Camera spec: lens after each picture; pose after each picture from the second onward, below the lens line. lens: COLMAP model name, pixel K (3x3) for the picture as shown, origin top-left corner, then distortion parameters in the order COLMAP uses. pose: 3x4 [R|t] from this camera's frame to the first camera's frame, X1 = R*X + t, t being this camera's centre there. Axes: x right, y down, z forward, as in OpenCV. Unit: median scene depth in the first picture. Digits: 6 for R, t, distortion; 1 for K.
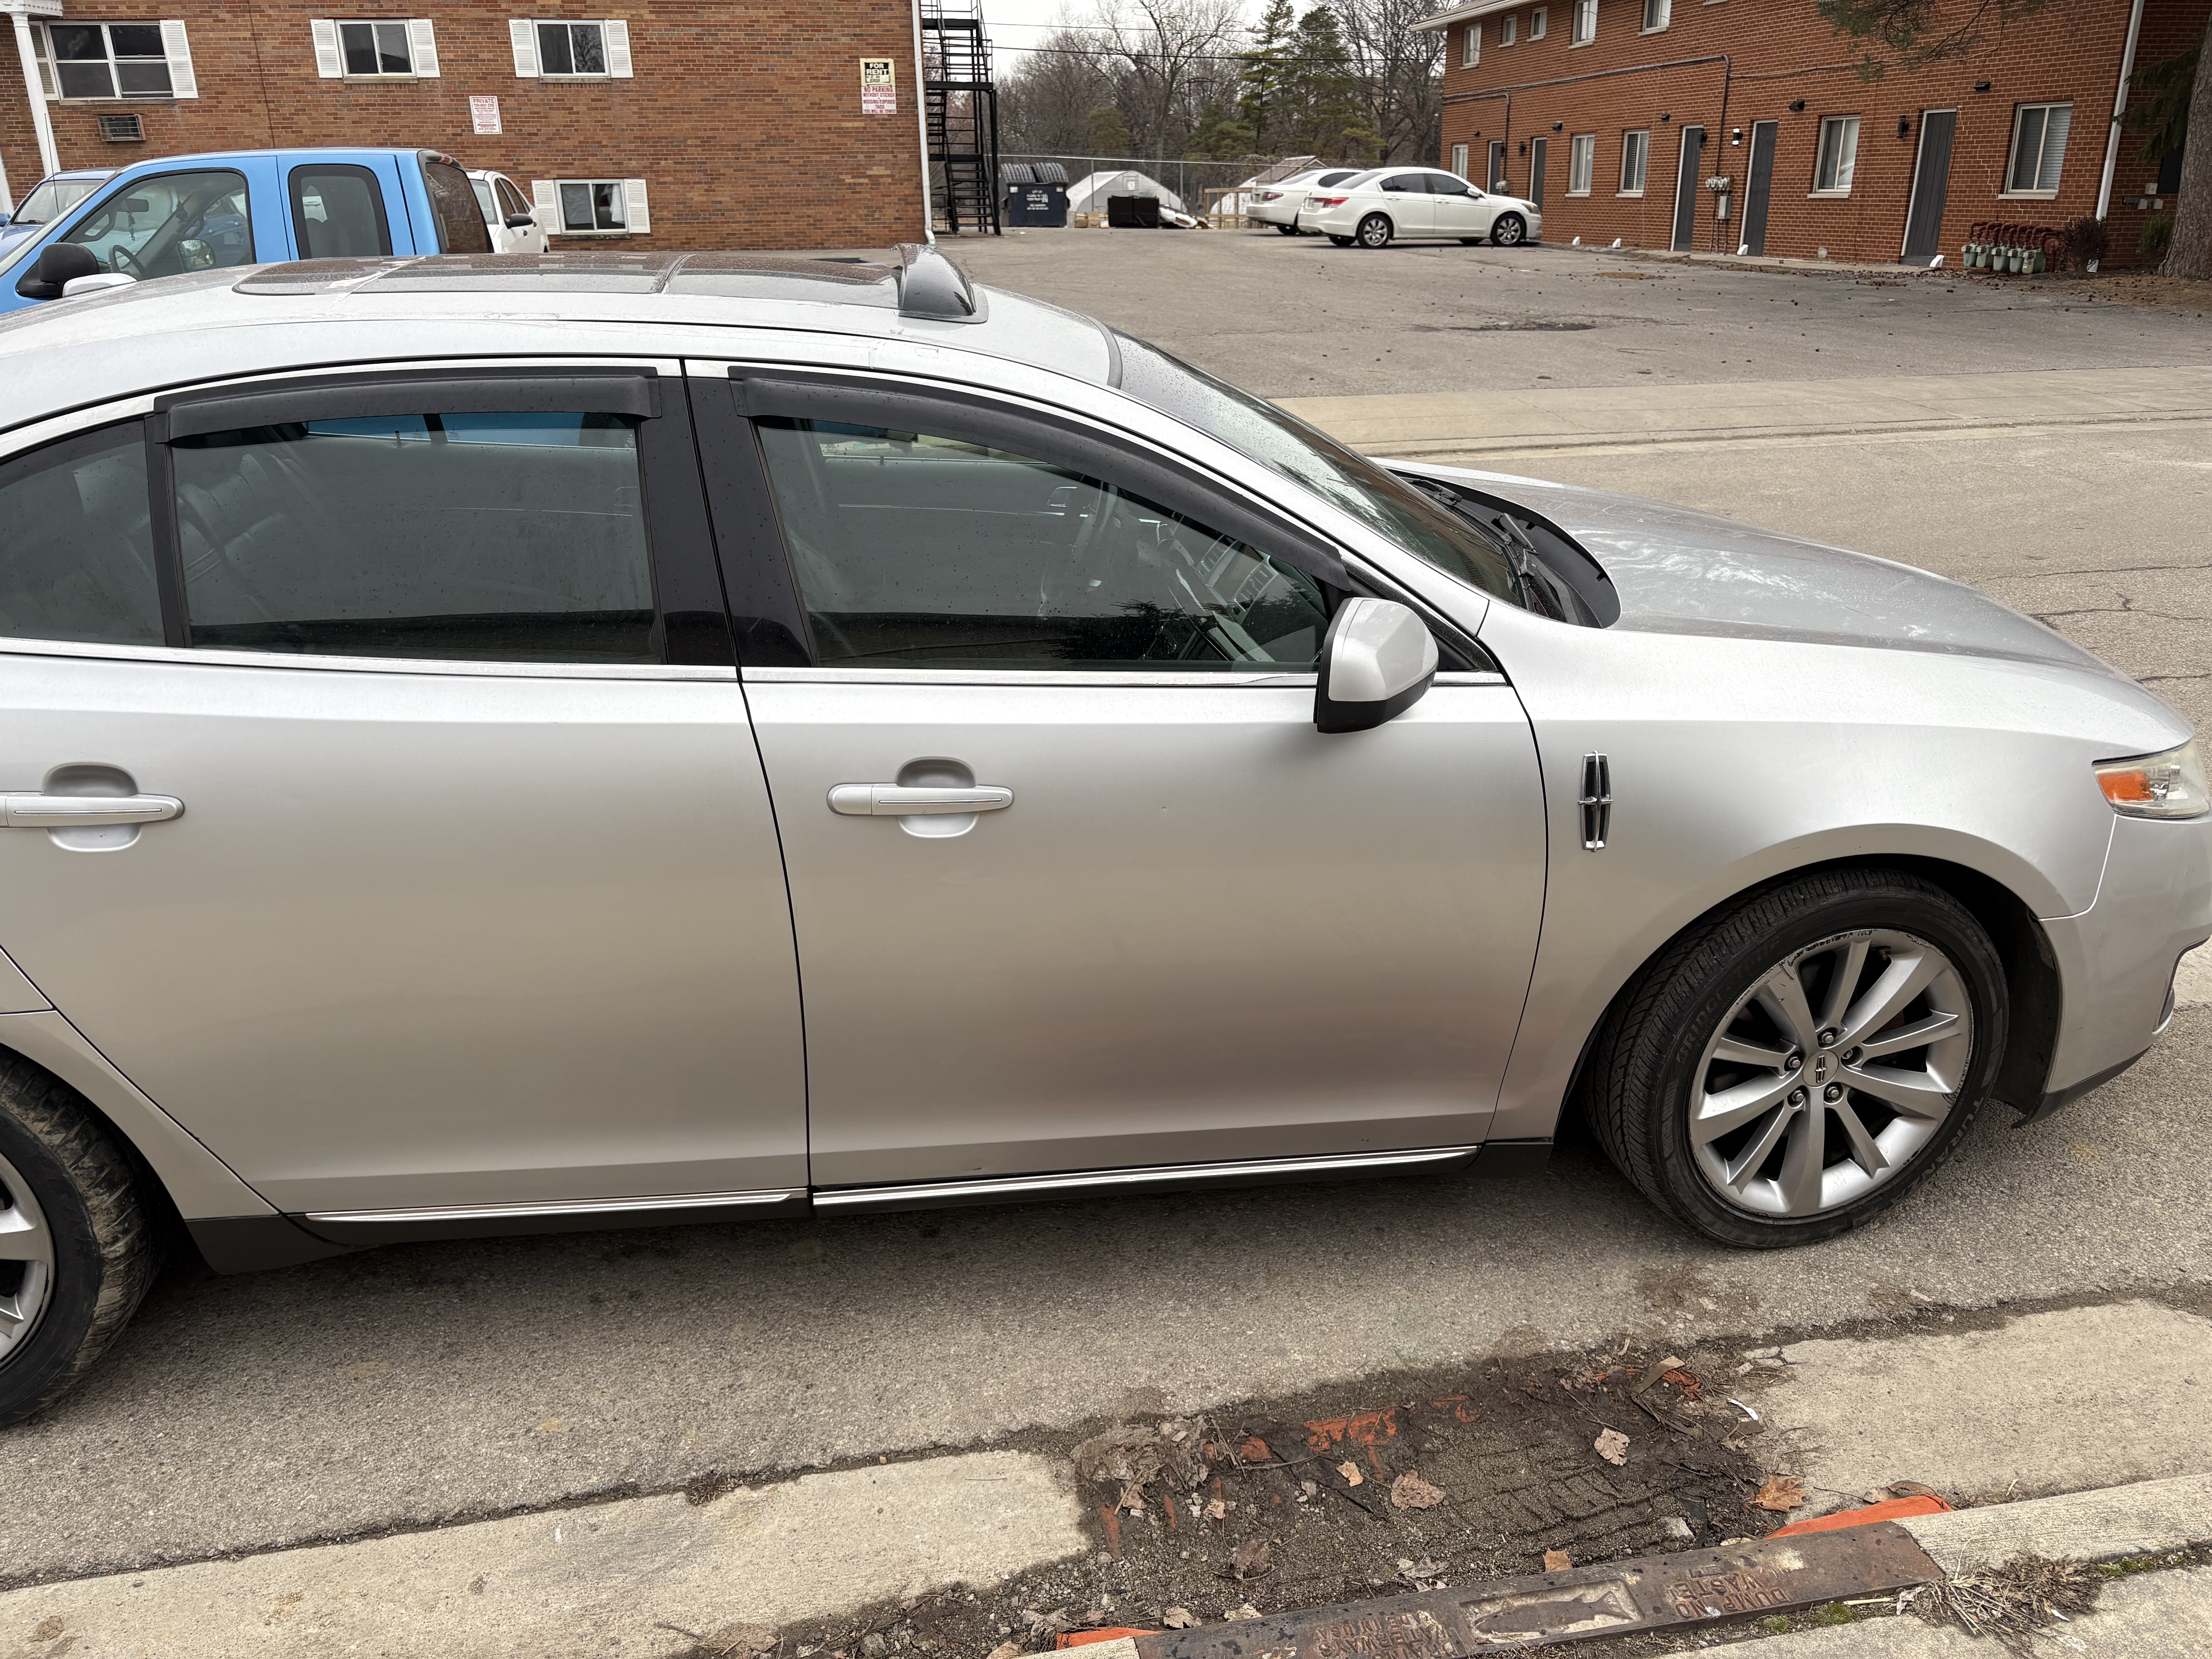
lens RADIAL K [[1678.4, 0, 1113.5], [0, 1678.4, 828.6], [0, 0, 1]] dist [0.065057, -0.070514]
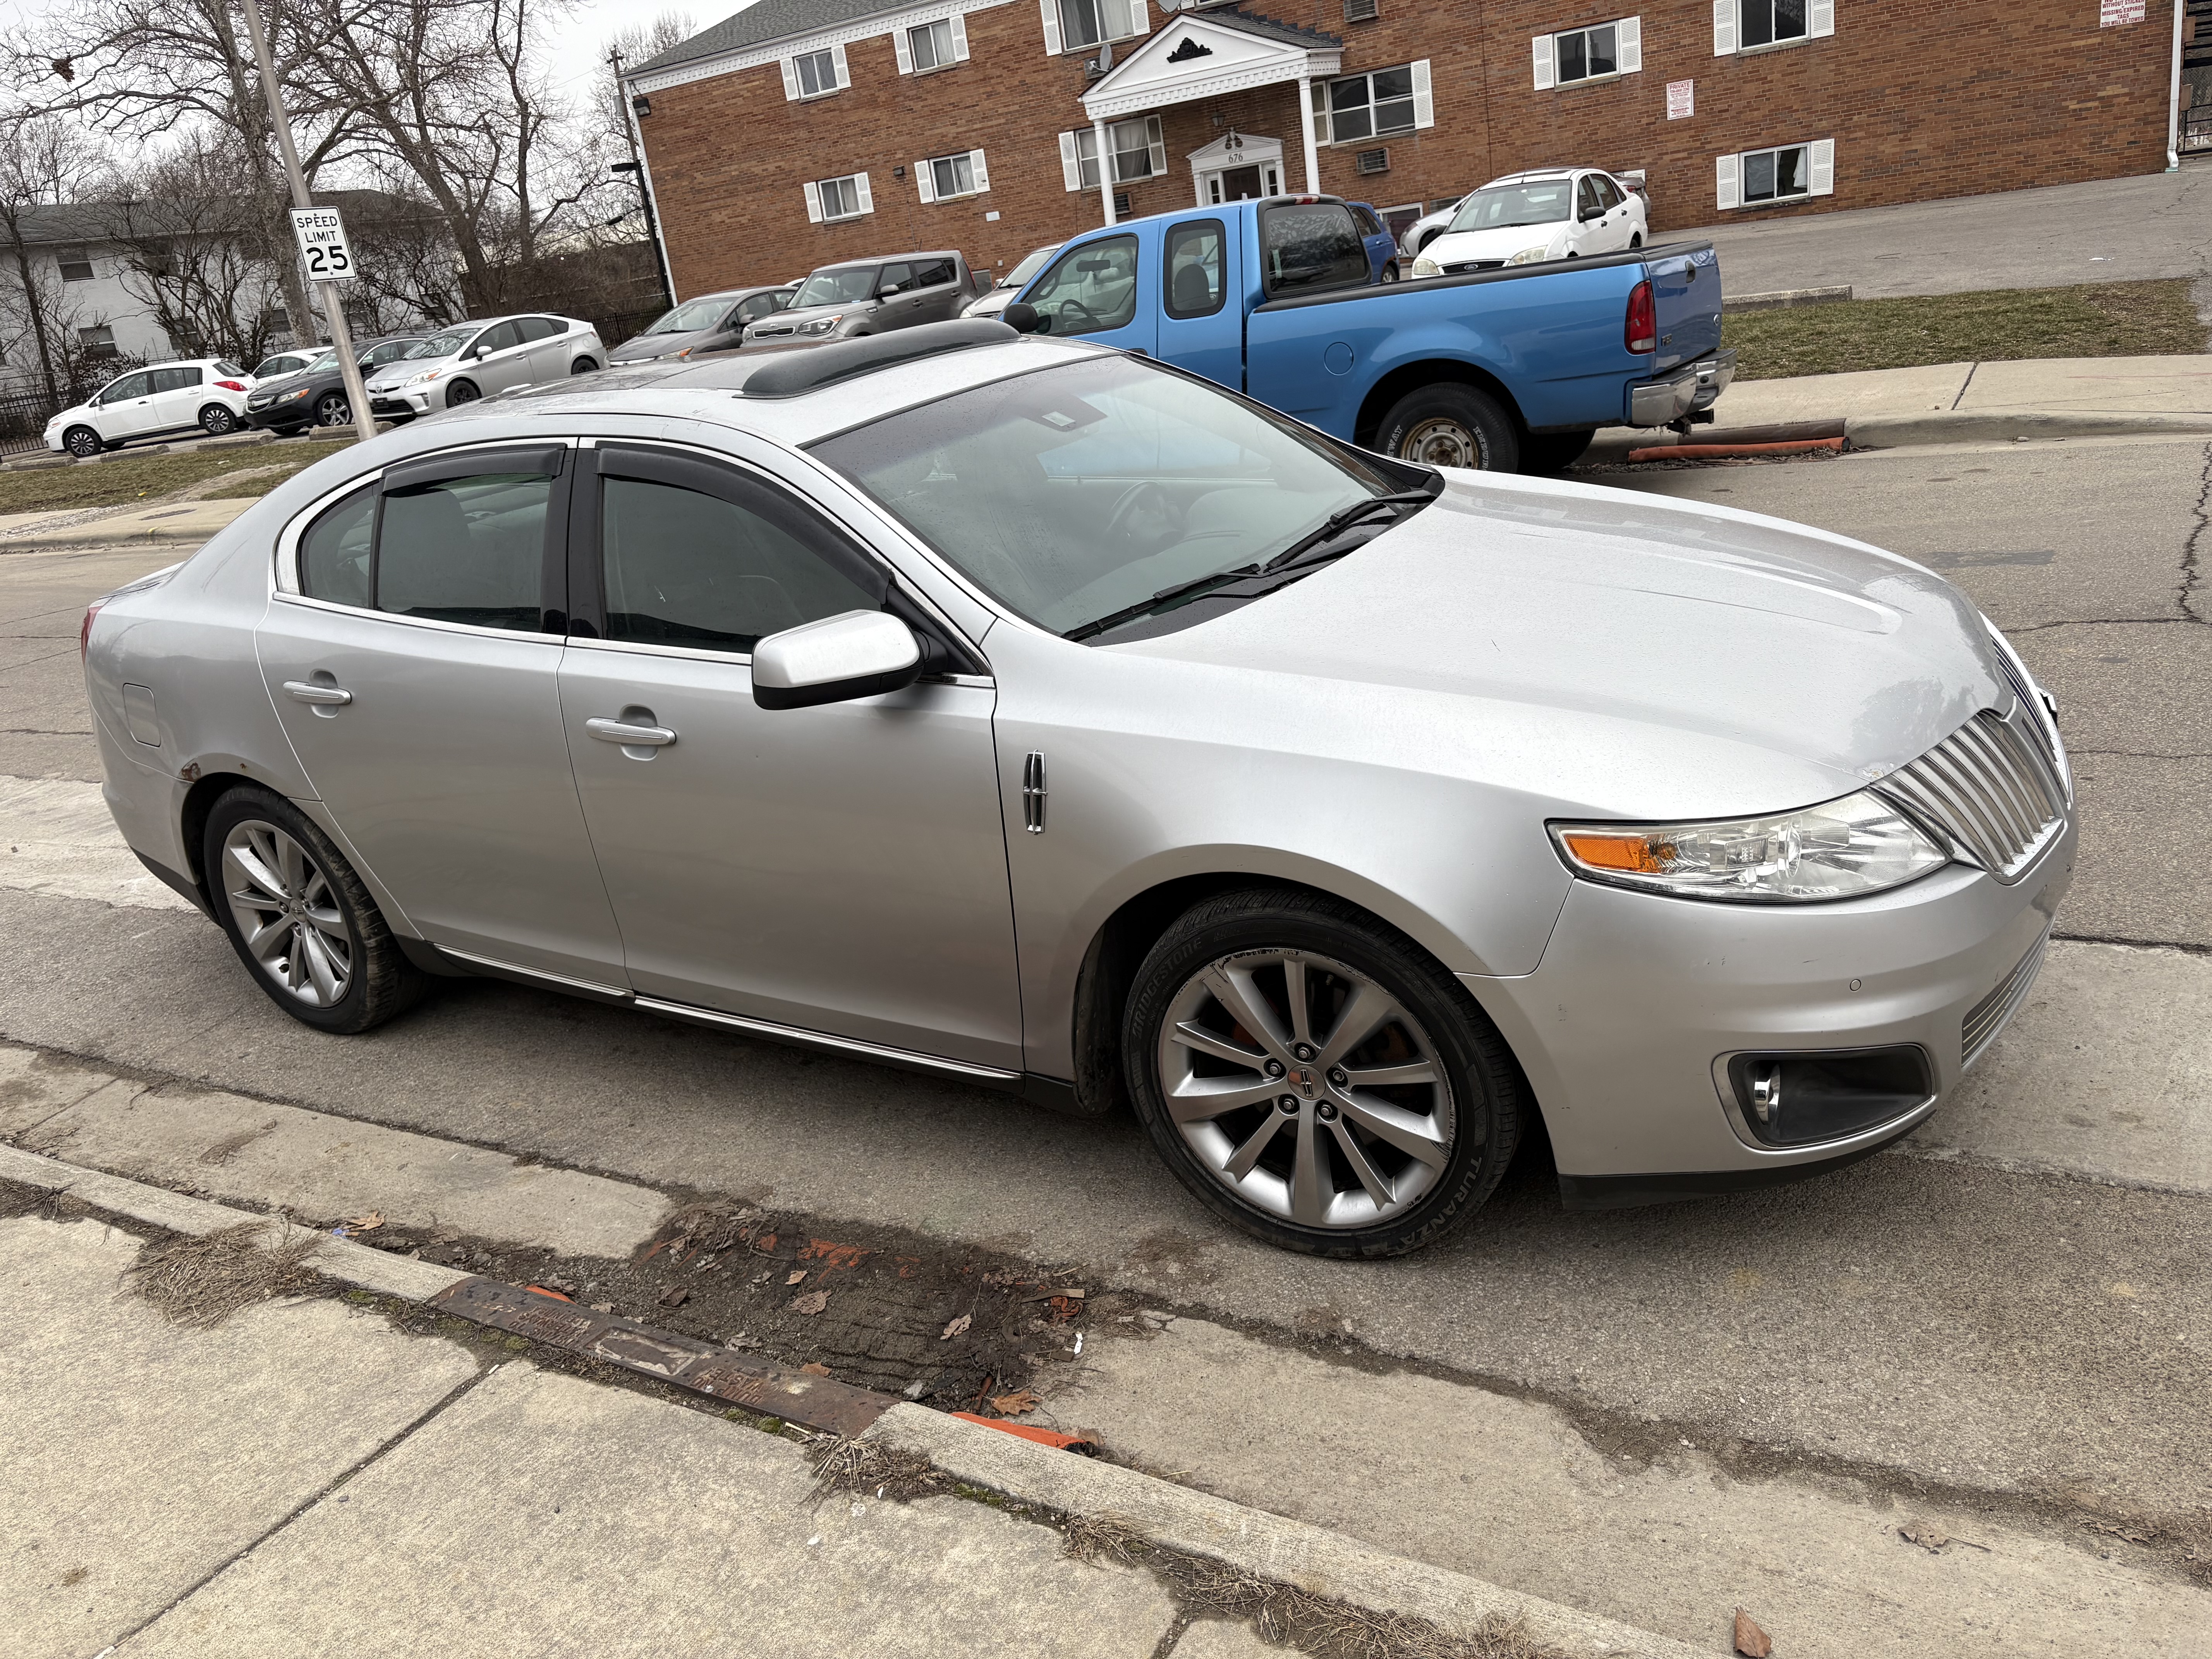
lens RADIAL K [[1690.2, 0, 1106.6], [0, 1690.2, 805.7], [0, 0, 1]] dist [0.078319, -0.096888]
pose [[0.739936, 0.118801, -0.662103, 0.115590], [-0.116034, 0.992069, 0.048332, -0.007239], [0.662593, 0.041064, 0.747853, 0.016178]]
